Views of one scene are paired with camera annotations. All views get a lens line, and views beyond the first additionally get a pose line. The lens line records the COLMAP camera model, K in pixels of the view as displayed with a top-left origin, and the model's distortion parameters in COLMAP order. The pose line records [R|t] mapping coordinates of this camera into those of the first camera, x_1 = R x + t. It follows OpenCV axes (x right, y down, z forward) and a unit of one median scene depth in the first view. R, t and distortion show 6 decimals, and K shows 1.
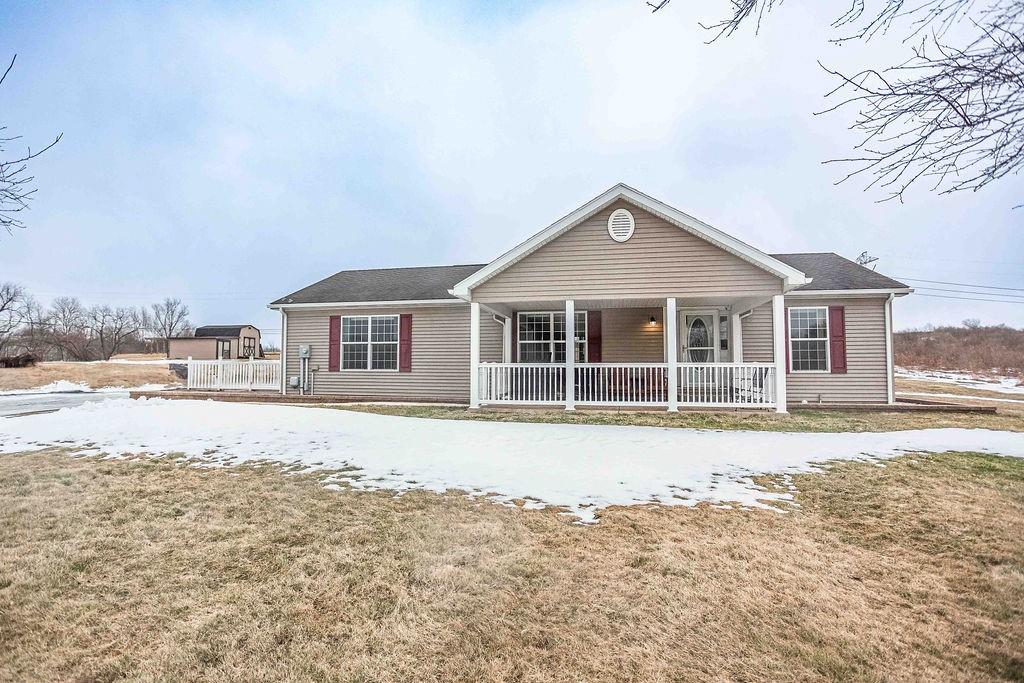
lens RADIAL K [[498.0, 0, 493.0], [0, 498.0, 343.9], [0, 0, 1]] dist [-0.054803, 0.020048]
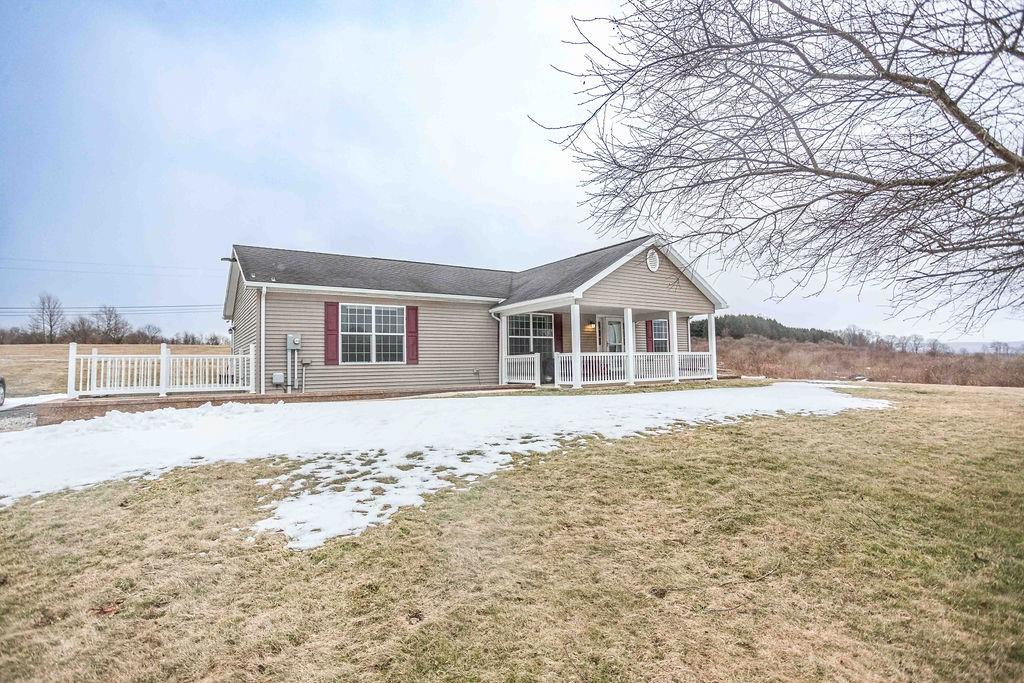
lens RADIAL K [[498.0, 0, 509.1], [0, 498.0, 334.8], [0, 0, 1]] dist [-0.054803, 0.020048]
pose [[0.712614, 0.020265, 0.701263, -0.741695], [-0.017813, 0.999783, -0.010790, 0.005551], [-0.701330, -0.004803, 0.712821, 0.149018]]
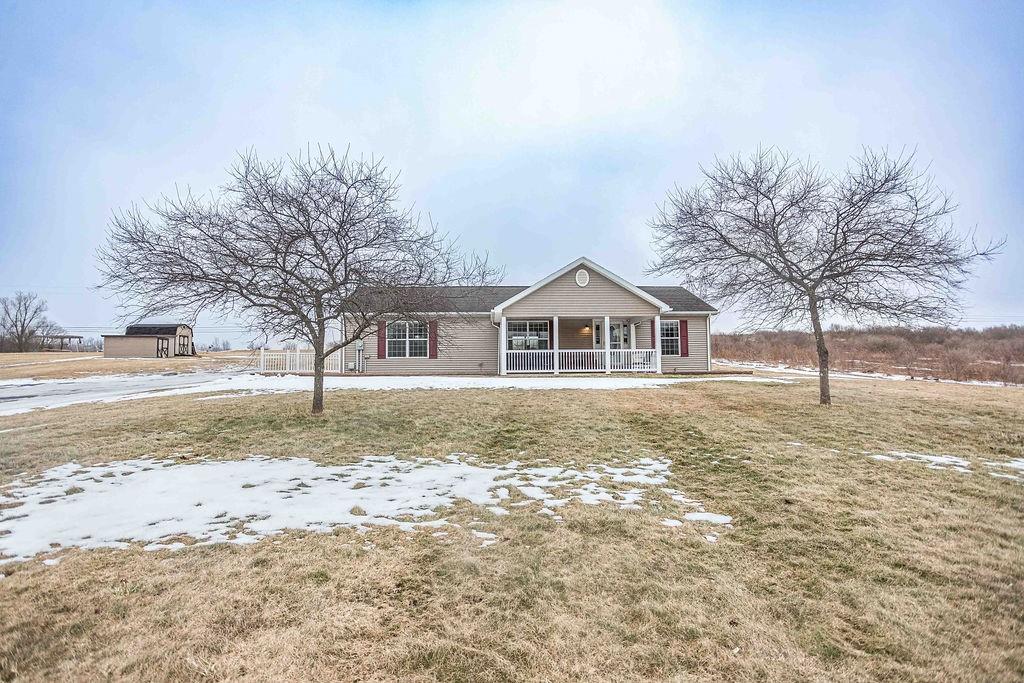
lens RADIAL K [[498.0, 0, 484.8], [0, 498.0, 331.1], [0, 0, 1]] dist [-0.054803, 0.020048]
pose [[0.973829, 0.007497, 0.227157, -0.370689], [-0.001446, 0.999640, -0.026793, 0.013197], [-0.227276, 0.025763, 0.973490, -0.532901]]
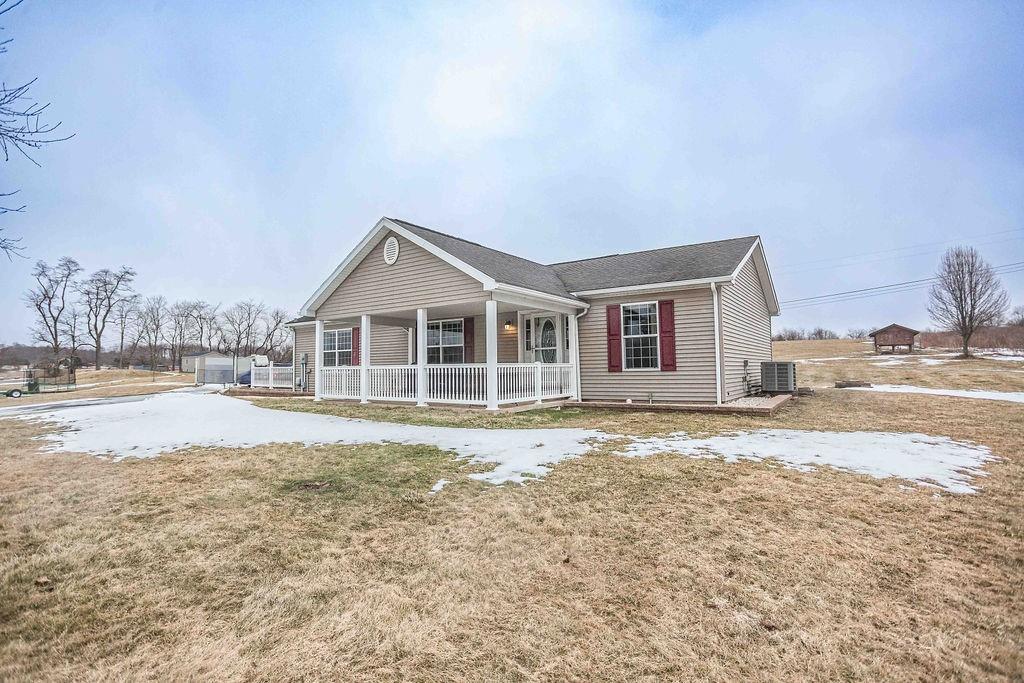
lens RADIAL K [[498.0, 0, 510.5], [0, 498.0, 338.2], [0, 0, 1]] dist [-0.054803, 0.020048]
pose [[0.921725, -0.038613, -0.385916, 0.667650], [0.035244, 0.999254, -0.015802, 0.001168], [0.386239, 0.000964, 0.922398, 0.000335]]
